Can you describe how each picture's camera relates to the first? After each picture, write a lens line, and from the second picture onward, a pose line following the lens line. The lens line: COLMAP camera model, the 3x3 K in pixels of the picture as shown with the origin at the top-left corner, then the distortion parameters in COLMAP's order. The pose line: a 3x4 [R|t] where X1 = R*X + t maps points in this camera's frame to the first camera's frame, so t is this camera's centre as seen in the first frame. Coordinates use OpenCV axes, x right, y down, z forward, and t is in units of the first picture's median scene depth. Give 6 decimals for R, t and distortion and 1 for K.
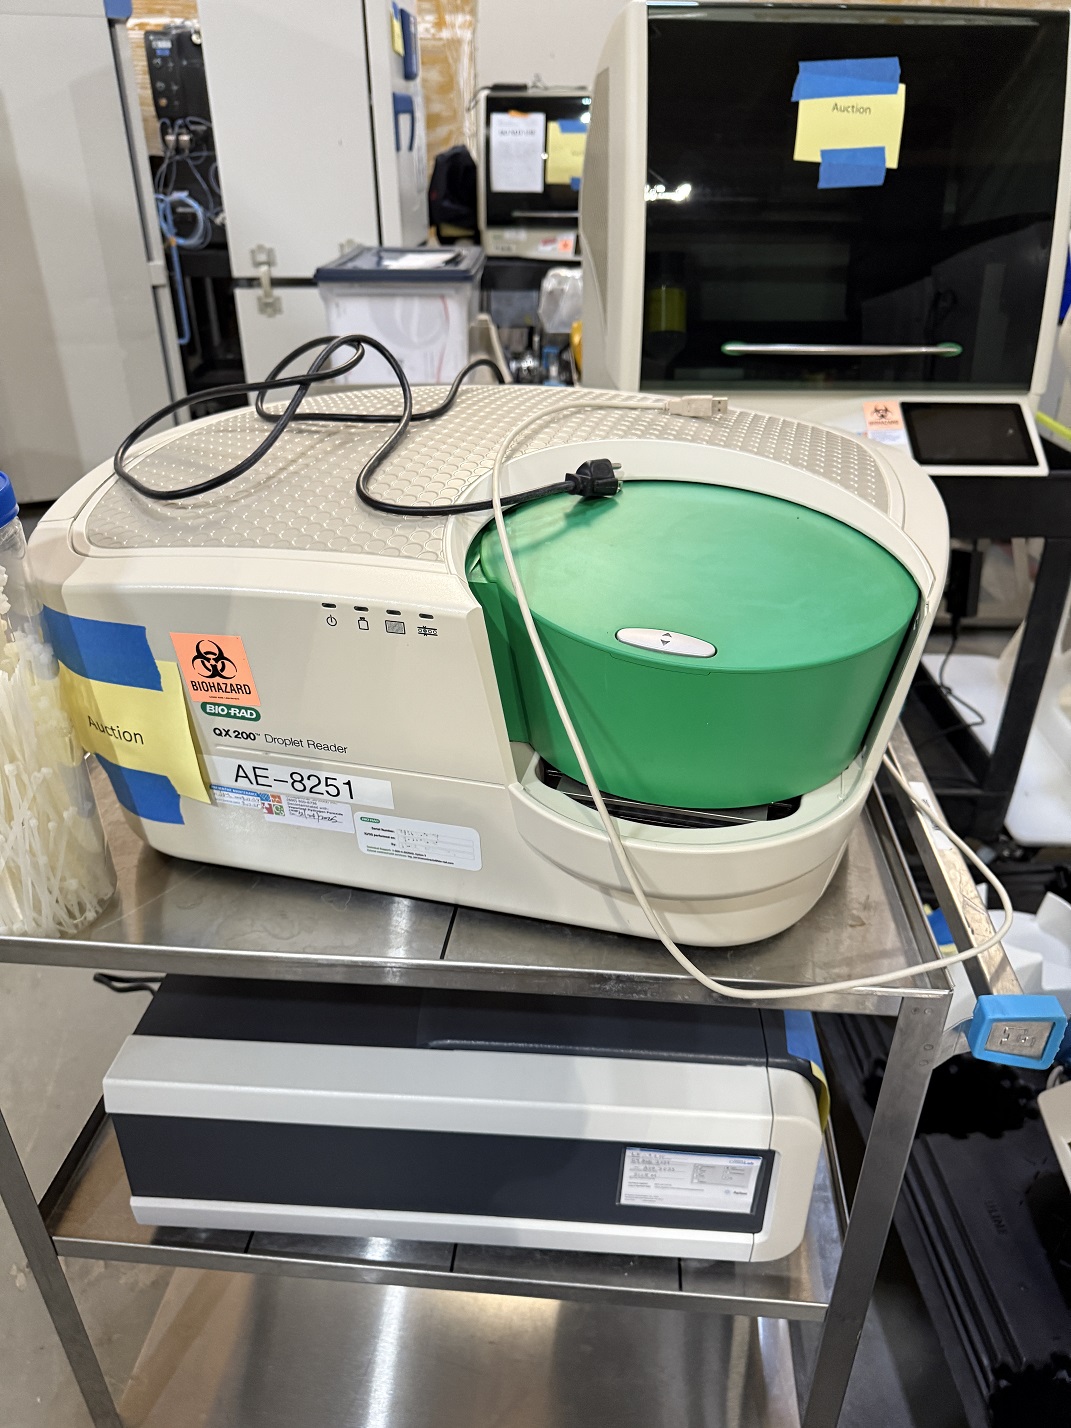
lens RADIAL K [[1004.1, 0, 535.5], [0, 1004.1, 714.0], [0, 0, 1]] dist [0.053756, 0.002184]
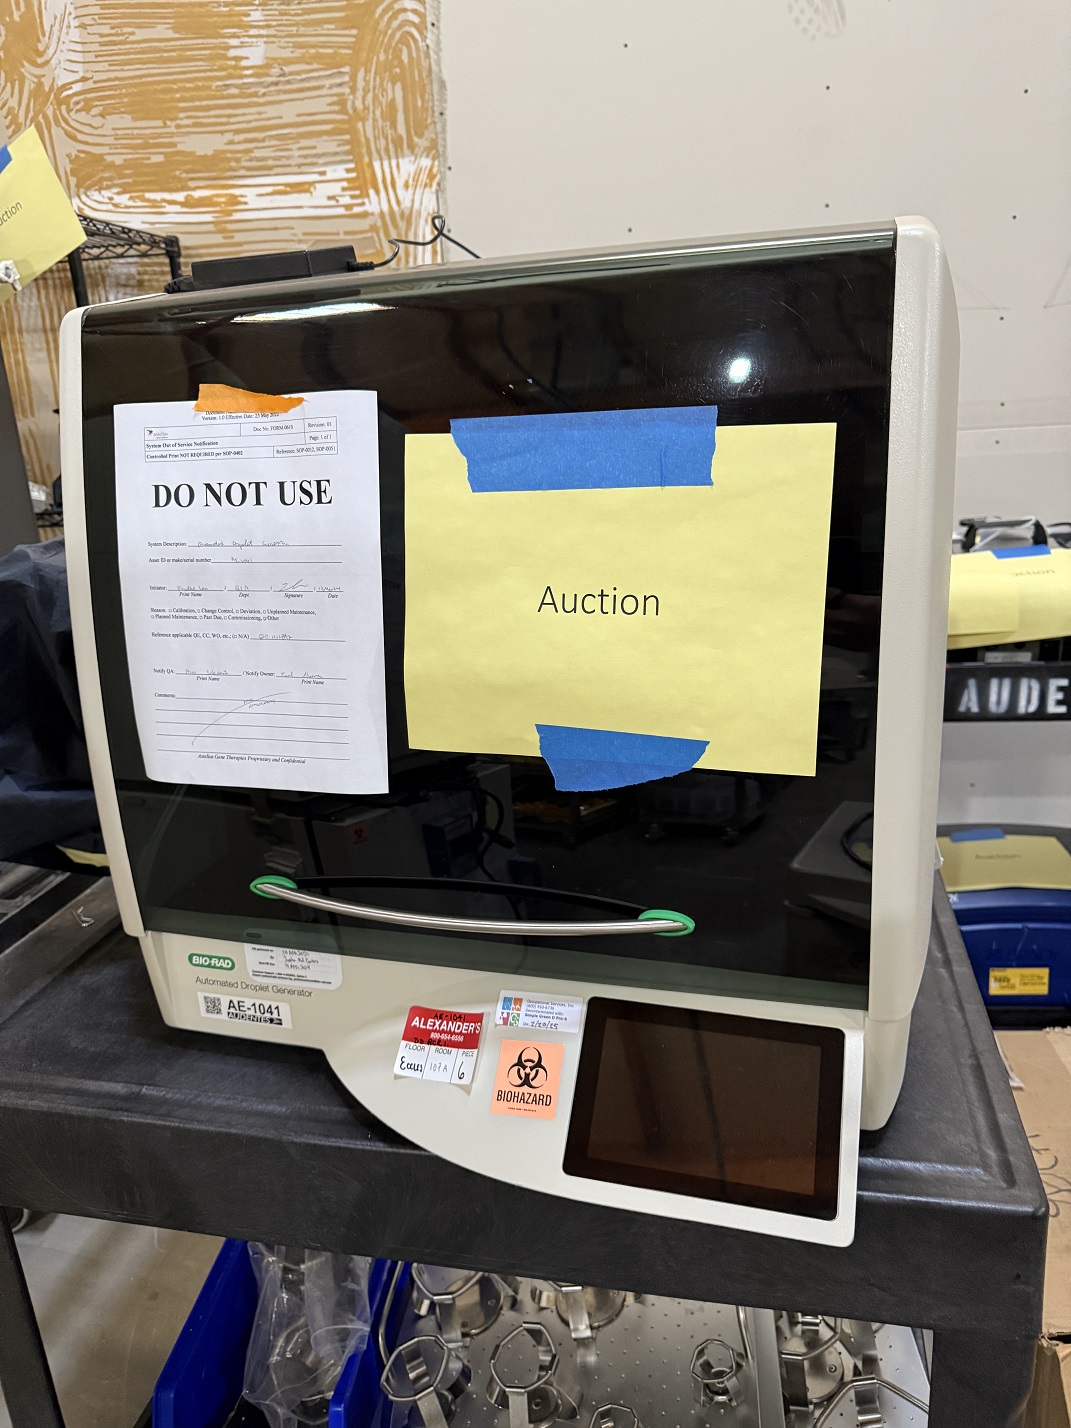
lens RADIAL K [[1004.1, 0, 535.5], [0, 1004.1, 714.0], [0, 0, 1]] dist [0.053756, 0.002184]
pose [[0.986809, 0.000737, -0.161890, 0.053954], [-0.030529, 0.982896, -0.181616, -0.454961], [0.158987, 0.184163, 0.969952, 0.767895]]
